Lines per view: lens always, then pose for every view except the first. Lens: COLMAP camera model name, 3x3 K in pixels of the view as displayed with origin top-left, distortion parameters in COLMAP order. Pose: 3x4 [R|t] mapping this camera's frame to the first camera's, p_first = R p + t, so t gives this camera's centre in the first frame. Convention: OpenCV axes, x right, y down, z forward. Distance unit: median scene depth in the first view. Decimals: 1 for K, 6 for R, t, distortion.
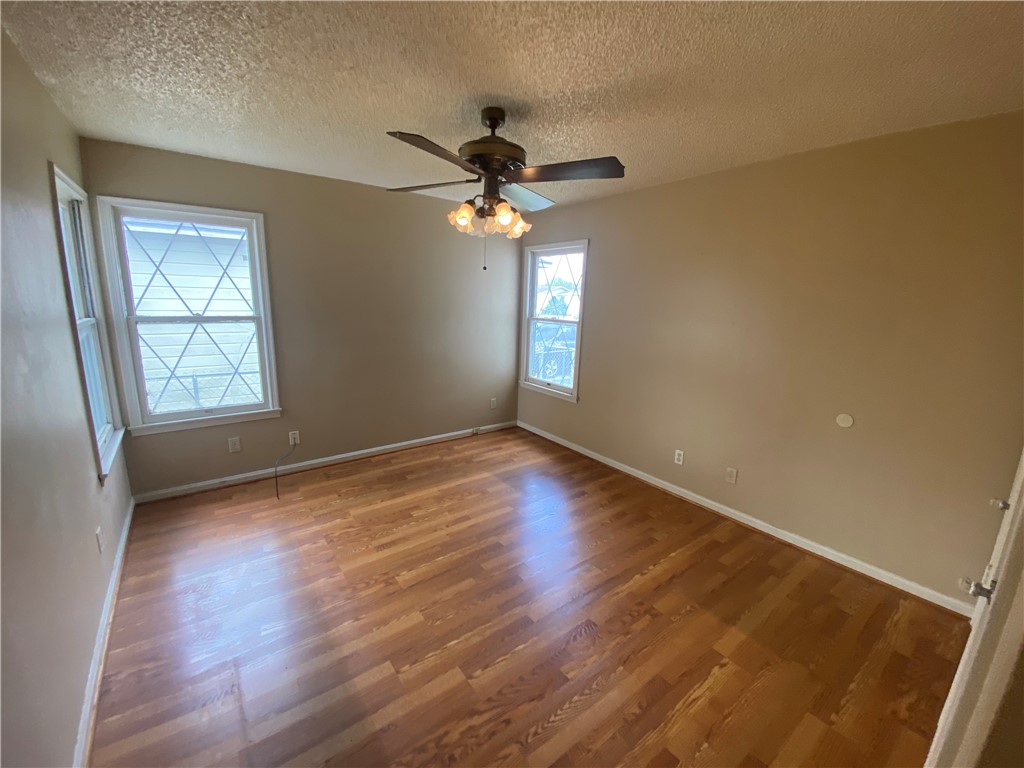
lens RADIAL K [[410.9, 0, 510.8], [0, 410.9, 383.0], [0, 0, 1]] dist [0.027536, -0.024991]
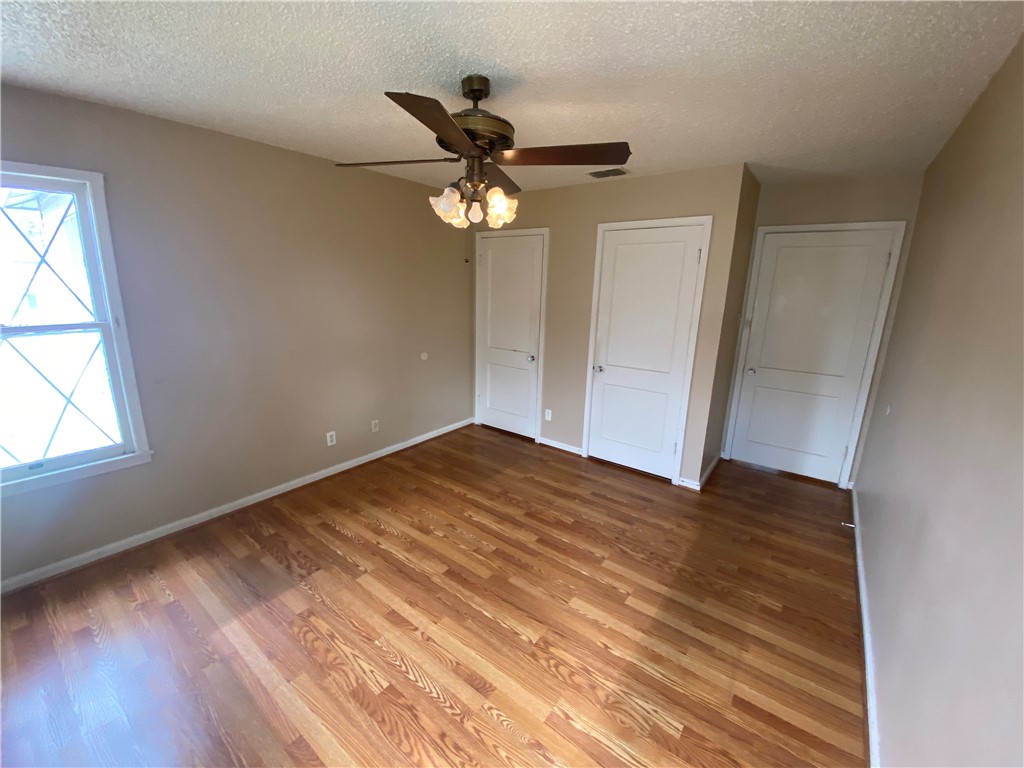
lens RADIAL K [[410.9, 0, 510.8], [0, 410.9, 383.0], [0, 0, 1]] dist [0.027536, -0.024991]
pose [[-0.262211, -0.268005, 0.927048, -0.900960], [0.171824, 0.932345, 0.318135, -0.287028], [-0.949590, 0.242707, -0.198421, 1.092381]]
